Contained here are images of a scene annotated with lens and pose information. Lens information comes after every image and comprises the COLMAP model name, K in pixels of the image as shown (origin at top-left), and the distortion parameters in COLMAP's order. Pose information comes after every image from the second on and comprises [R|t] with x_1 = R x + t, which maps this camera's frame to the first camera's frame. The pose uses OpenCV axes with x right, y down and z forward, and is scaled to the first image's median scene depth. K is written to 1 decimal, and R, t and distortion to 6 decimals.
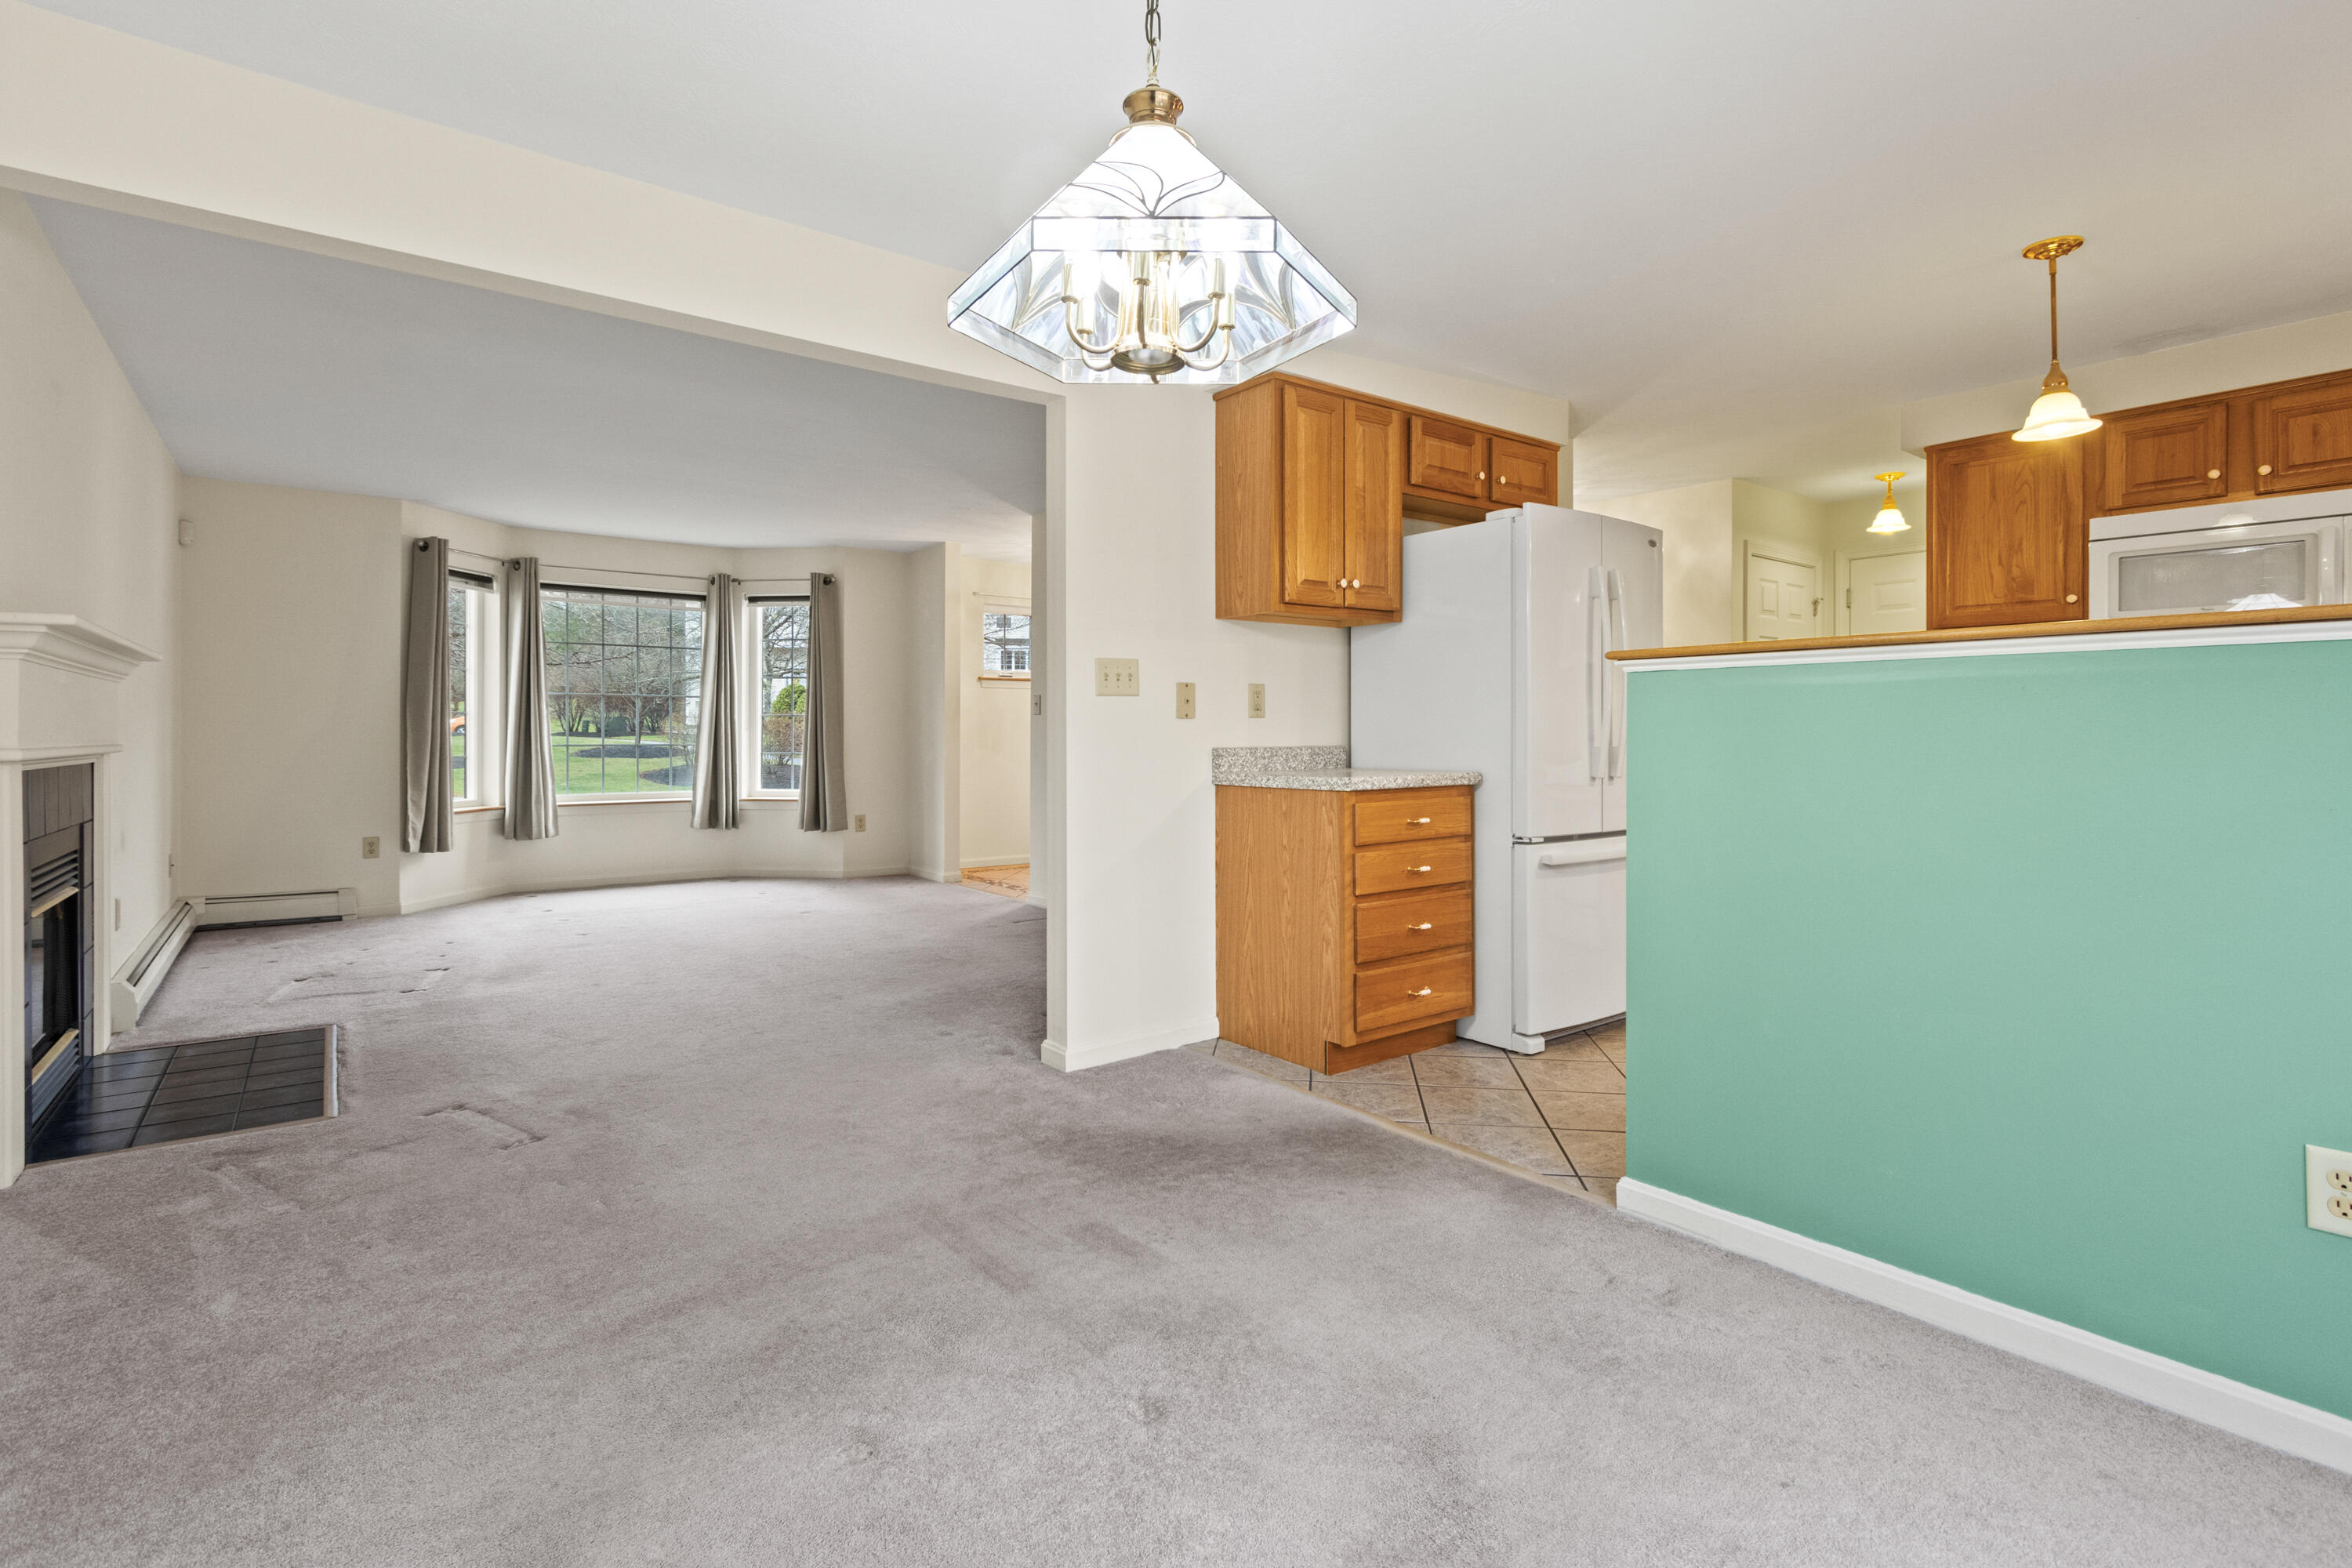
lens RADIAL K [[1112.2, 0, 1162.7], [0, 1112.2, 738.8], [0, 0, 1]] dist [0.005491, -0.000131]
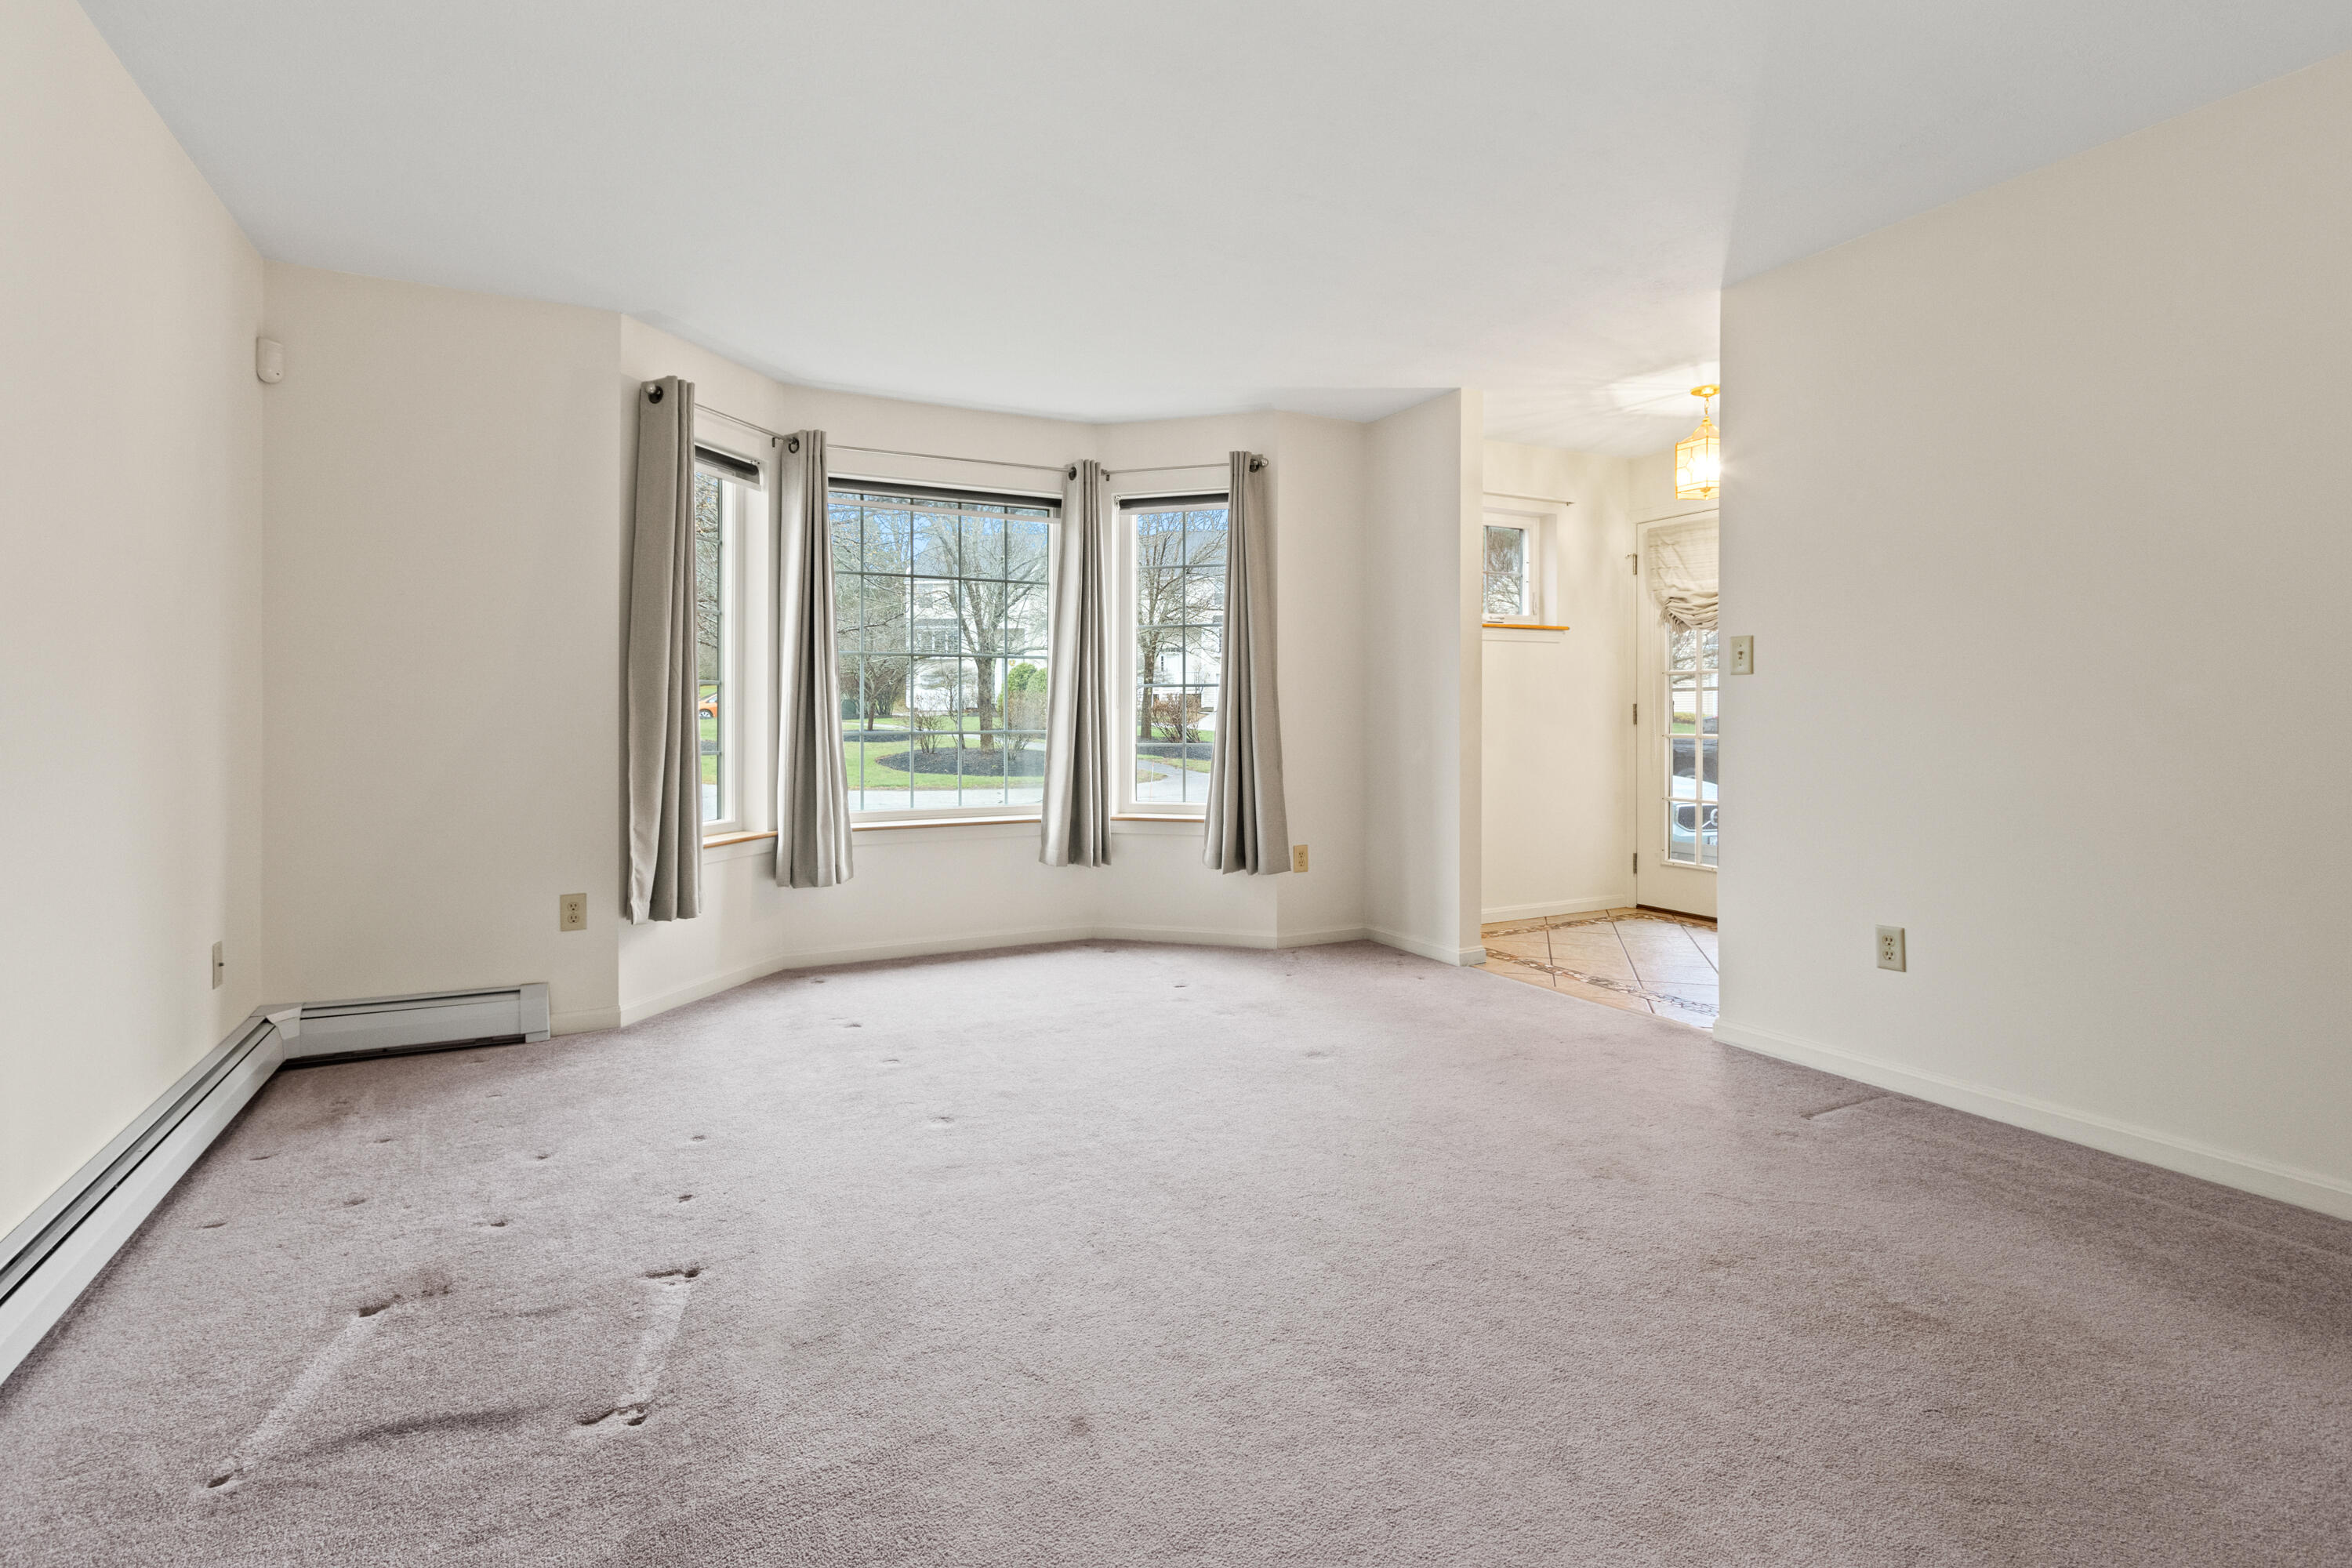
lens RADIAL K [[1112.2, 0, 1155.4], [0, 1112.2, 715.7], [0, 0, 1]] dist [0.005491, -0.000131]
pose [[0.984149, -0.001562, -0.177339, -0.272174], [0.001300, 0.999998, -0.001592, -0.002938], [0.177341, 0.001336, 0.984149, 0.425978]]
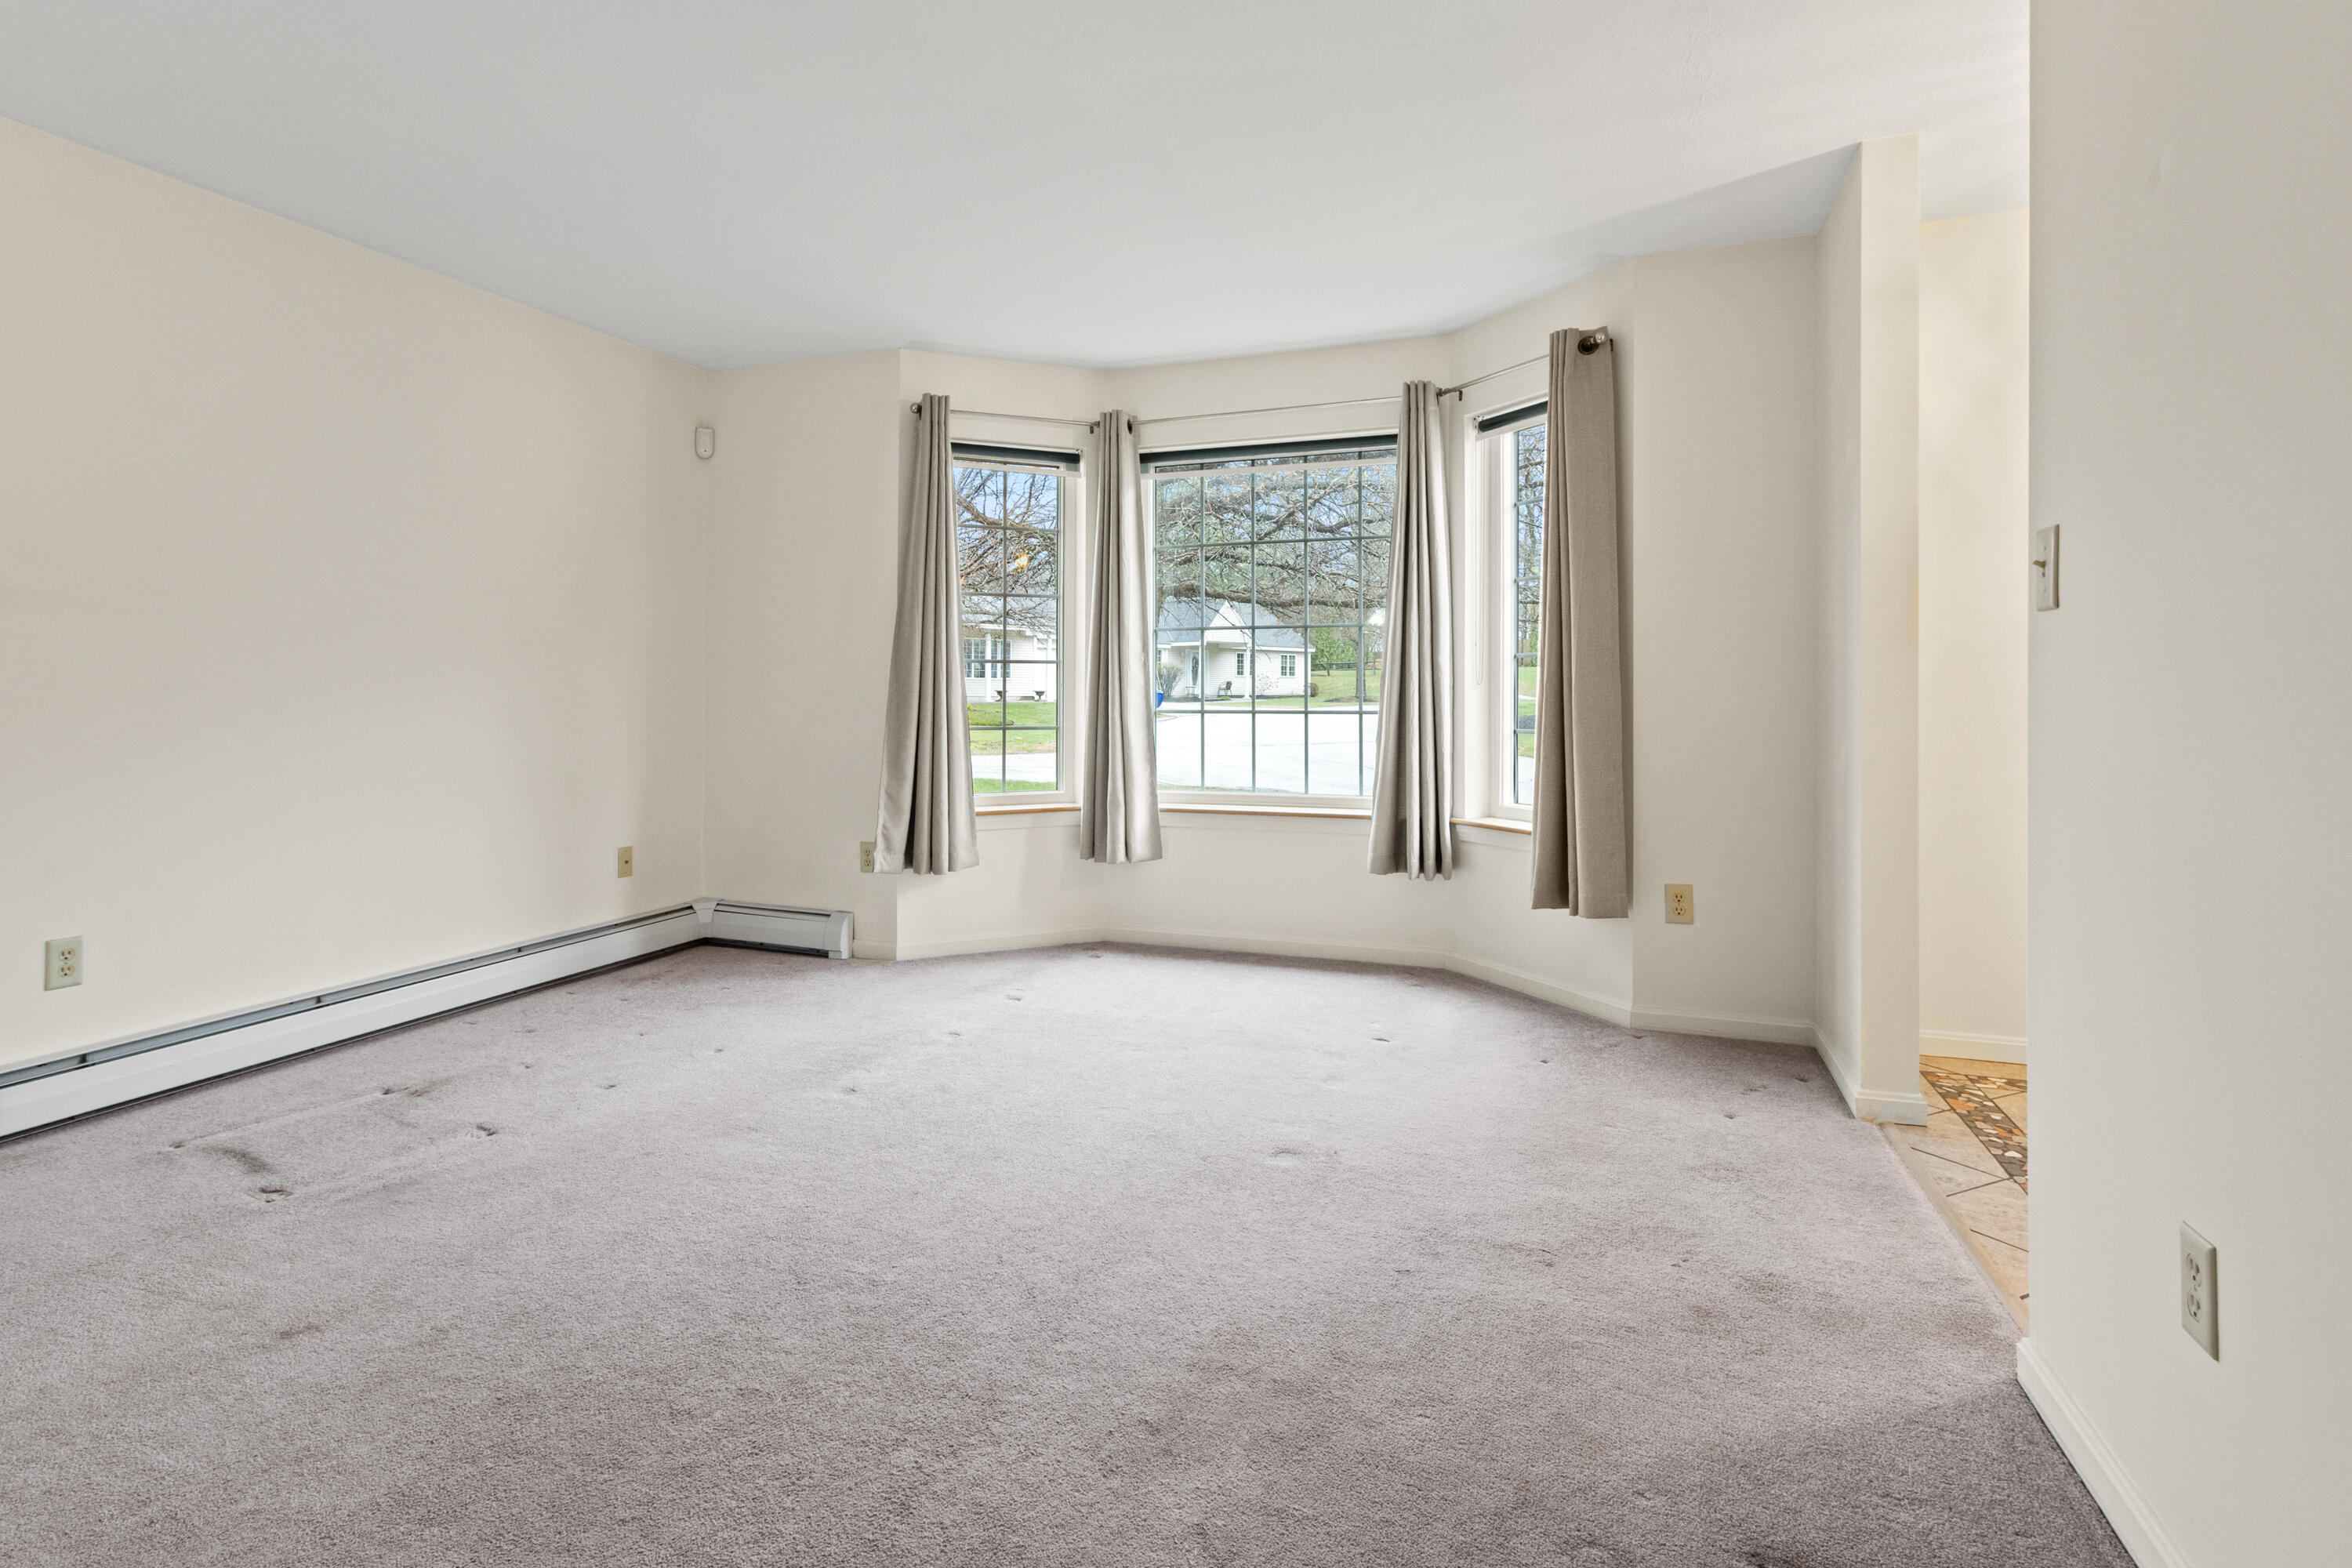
lens RADIAL K [[1165.2, 0, 1115.2], [0, 1165.2, 686.2], [0, 0, 1]] dist [0.001861, 0.000108]
pose [[0.523797, -0.004805, -0.851829, -0.008459], [0.000192, 0.999985, -0.005523, -0.004518], [0.851843, 0.002729, 0.523790, 0.661095]]
